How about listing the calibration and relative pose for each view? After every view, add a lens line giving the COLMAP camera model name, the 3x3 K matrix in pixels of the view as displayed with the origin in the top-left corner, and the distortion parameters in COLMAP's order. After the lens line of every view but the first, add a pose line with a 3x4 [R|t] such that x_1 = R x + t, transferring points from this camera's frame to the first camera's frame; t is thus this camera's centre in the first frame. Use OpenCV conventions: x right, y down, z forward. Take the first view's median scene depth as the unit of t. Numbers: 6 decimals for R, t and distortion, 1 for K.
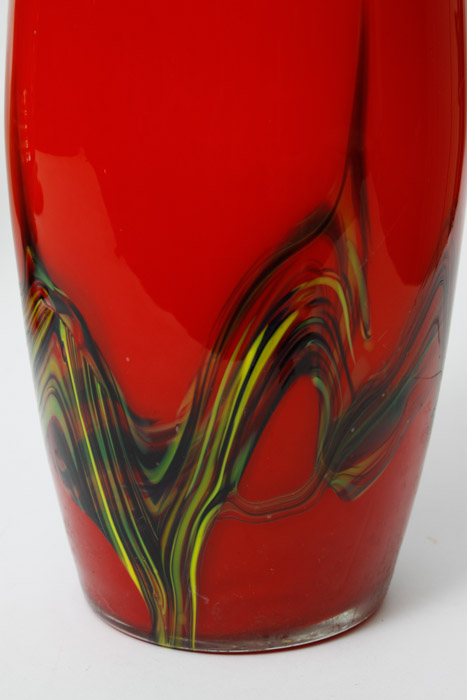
lens RADIAL K [[1734.9, 0, 227.2], [0, 1734.9, 348.8], [0, 0, 1]] dist [0.128403, 0.000000]
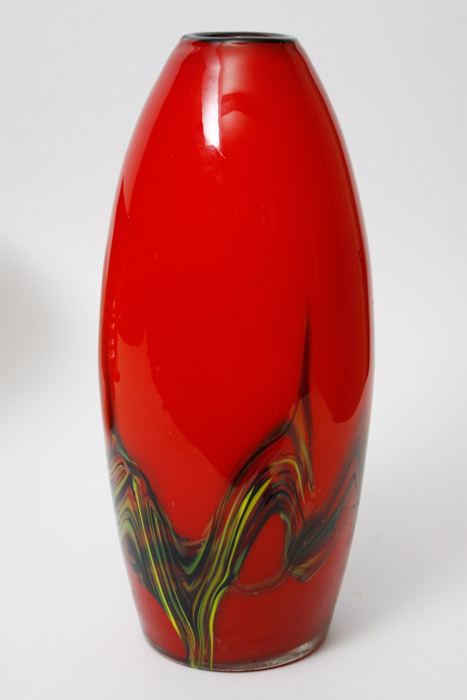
lens RADIAL K [[1584.9, 0, 240.4], [0, 1584.9, 350.7], [0, 0, 1]] dist [0.111931, 0.000000]
pose [[0.999913, -0.004206, 0.012526, -0.009596], [0.004128, 0.999972, 0.006293, -0.151229], [-0.012552, -0.006241, 0.999902, -0.558807]]
